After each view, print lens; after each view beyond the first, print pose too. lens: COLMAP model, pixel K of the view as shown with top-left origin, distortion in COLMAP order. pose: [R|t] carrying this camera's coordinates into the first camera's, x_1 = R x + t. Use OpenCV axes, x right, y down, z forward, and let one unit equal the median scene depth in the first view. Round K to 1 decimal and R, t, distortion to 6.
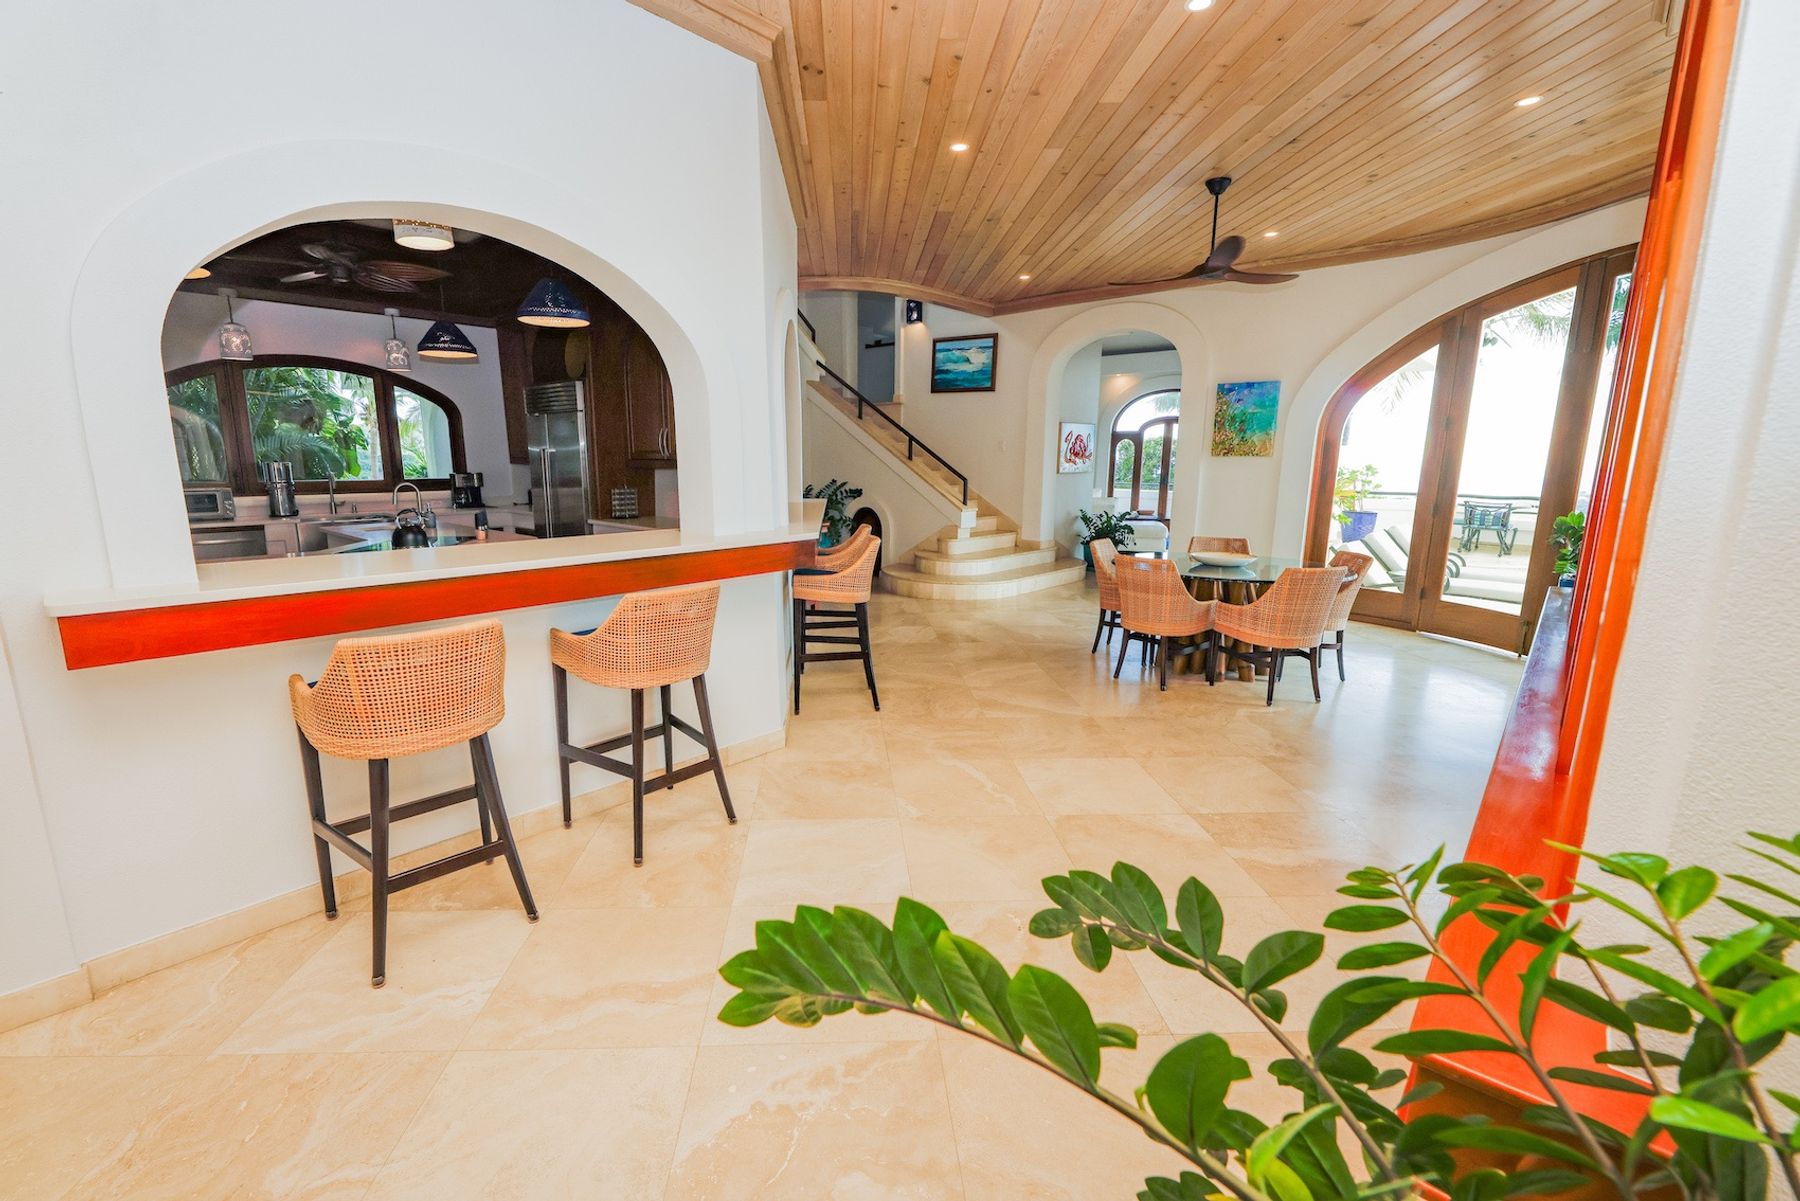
lens RADIAL K [[733.2, 0, 891.7], [0, 733.2, 605.7], [0, 0, 1]] dist [-0.001111, 0.000142]
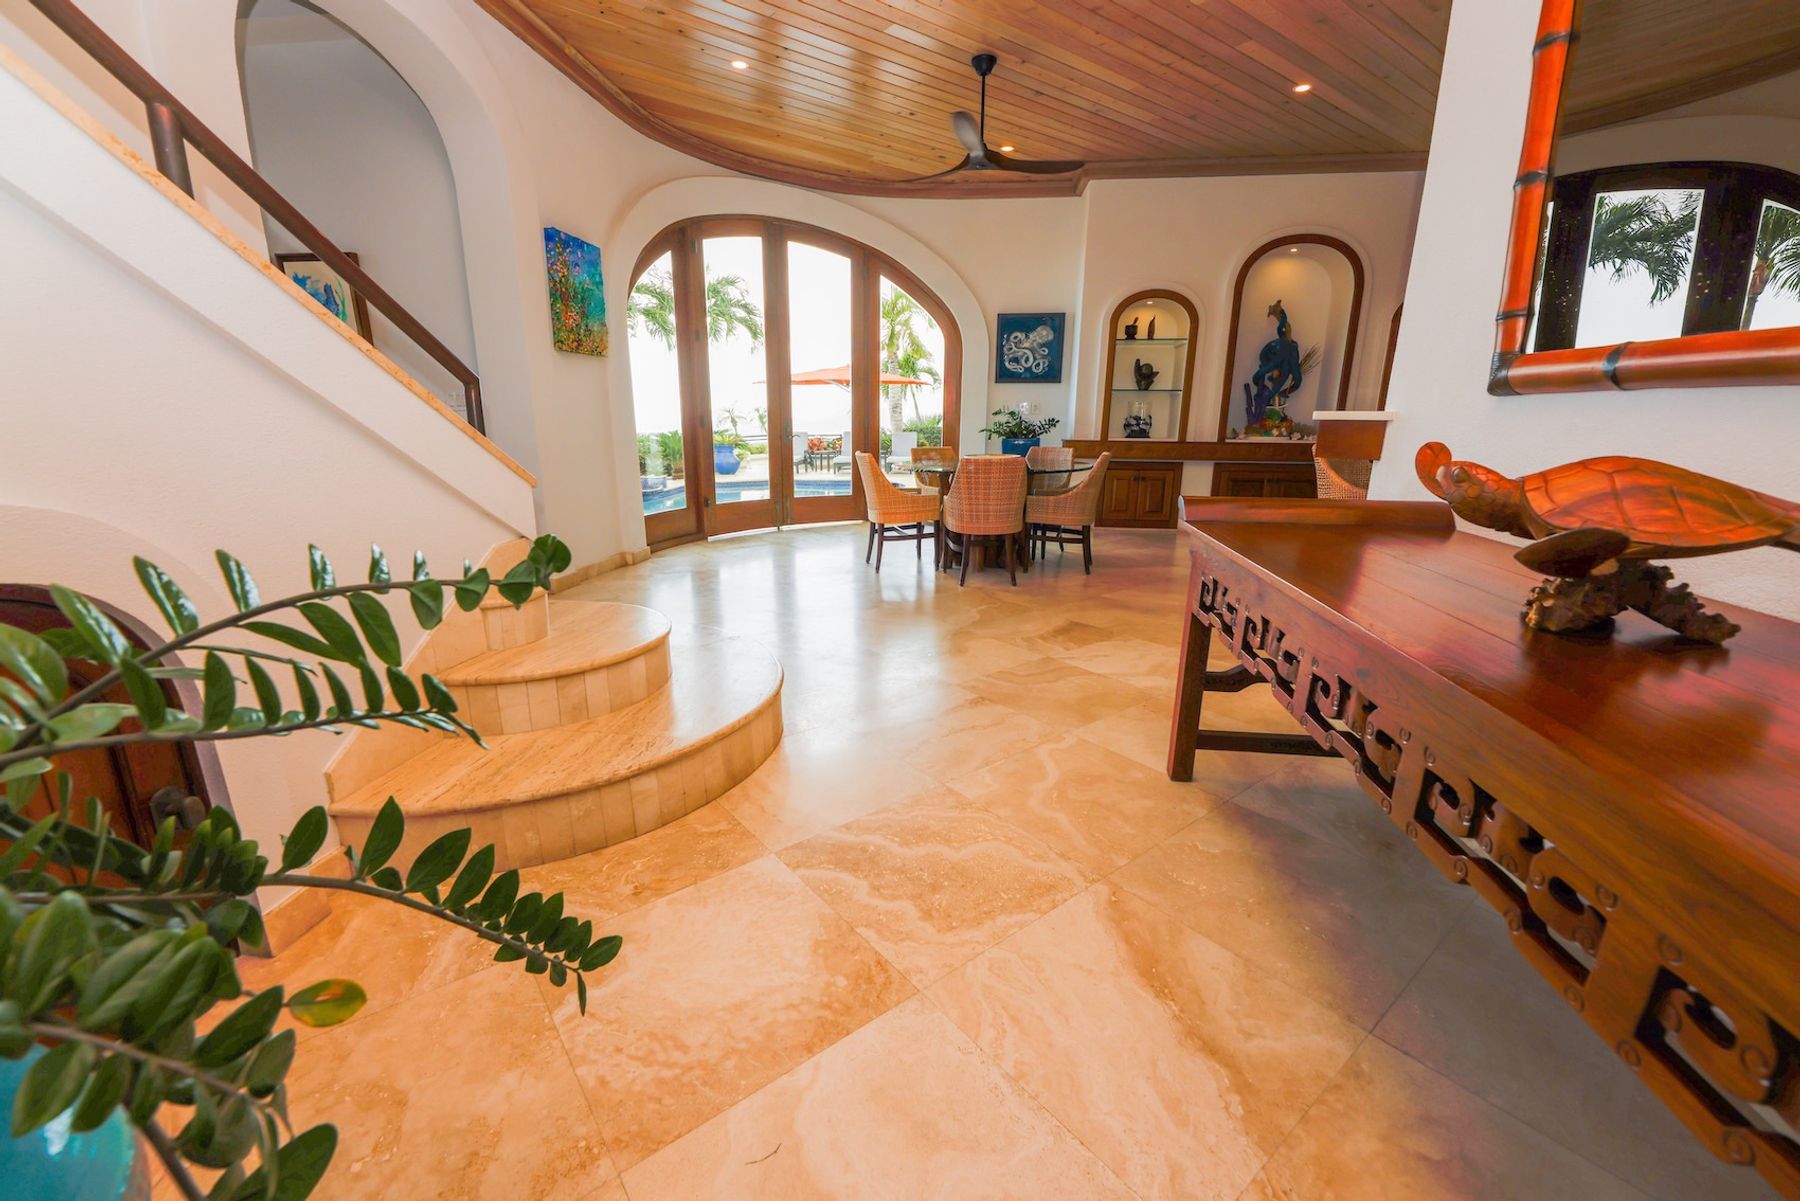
lens RADIAL K [[751.0, 0, 900.5], [0, 751.0, 597.0], [0, 0, 1]] dist [-0.000859, -0.000036]
pose [[-0.571965, -0.205941, 0.794005, -0.372832], [0.146219, 0.926871, 0.345732, -0.292288], [-0.807141, 0.313845, -0.500025, 1.744070]]
